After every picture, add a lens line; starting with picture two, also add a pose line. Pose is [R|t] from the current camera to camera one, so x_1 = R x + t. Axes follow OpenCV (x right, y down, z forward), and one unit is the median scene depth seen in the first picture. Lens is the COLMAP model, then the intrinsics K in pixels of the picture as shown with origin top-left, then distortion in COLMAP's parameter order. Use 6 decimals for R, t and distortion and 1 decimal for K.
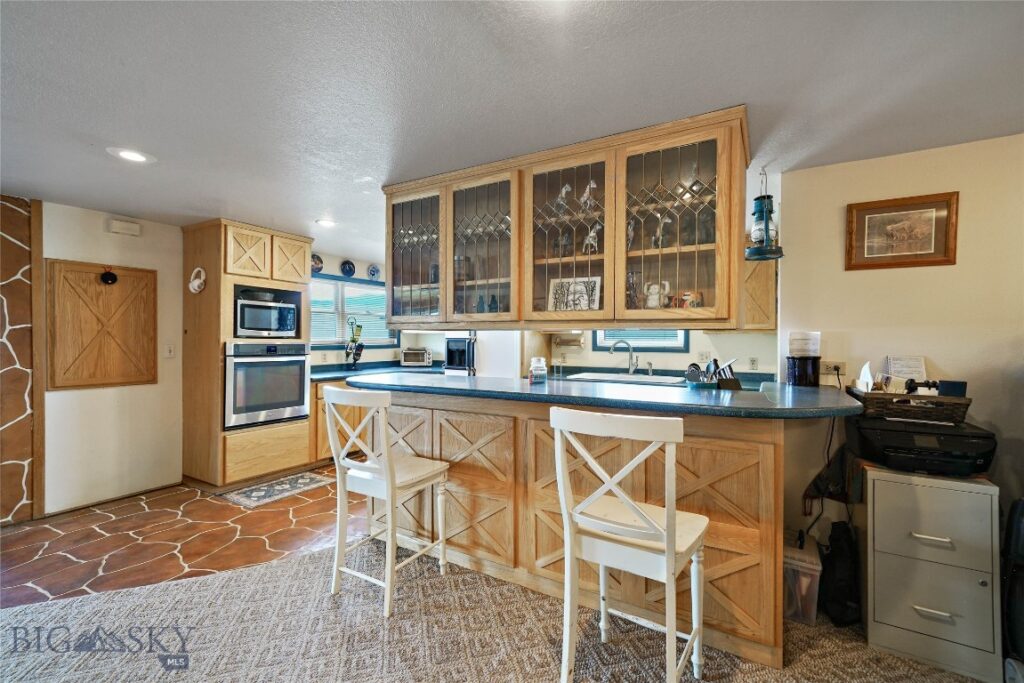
lens RADIAL K [[444.7, 0, 526.5], [0, 444.7, 337.3], [0, 0, 1]] dist [0.000301, 0.000068]
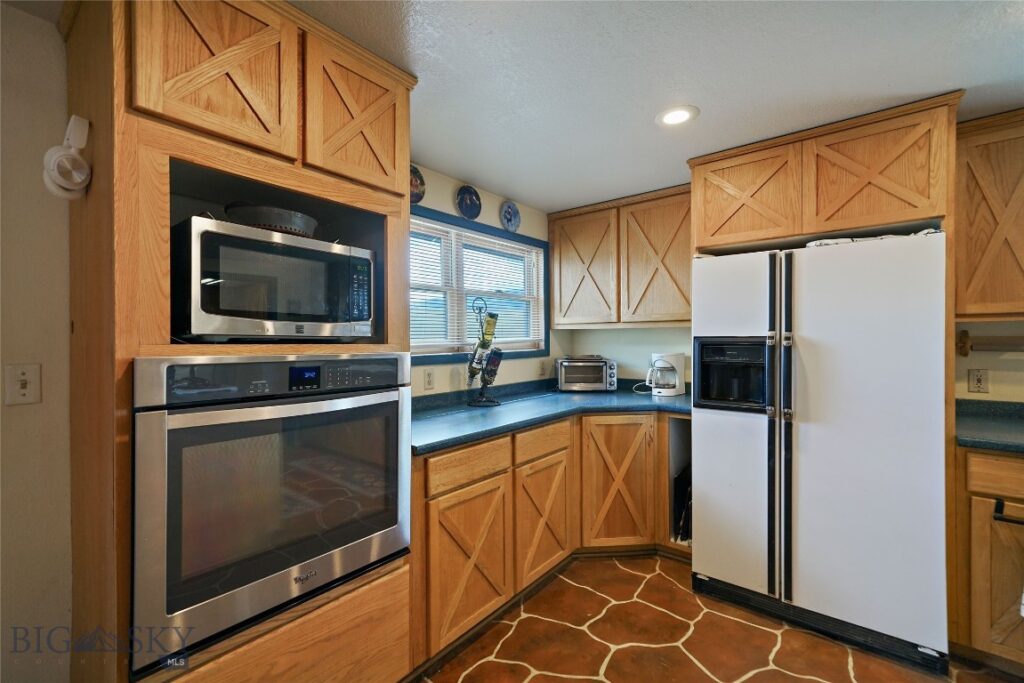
lens RADIAL K [[444.7, 0, 503.3], [0, 444.7, 340.0], [0, 0, 1]] dist [0.000301, 0.000068]
pose [[0.978925, -0.013101, -0.203802, -0.332268], [0.014310, 0.999888, 0.004463, 0.000891], [0.203720, -0.007285, 0.979002, 0.648395]]
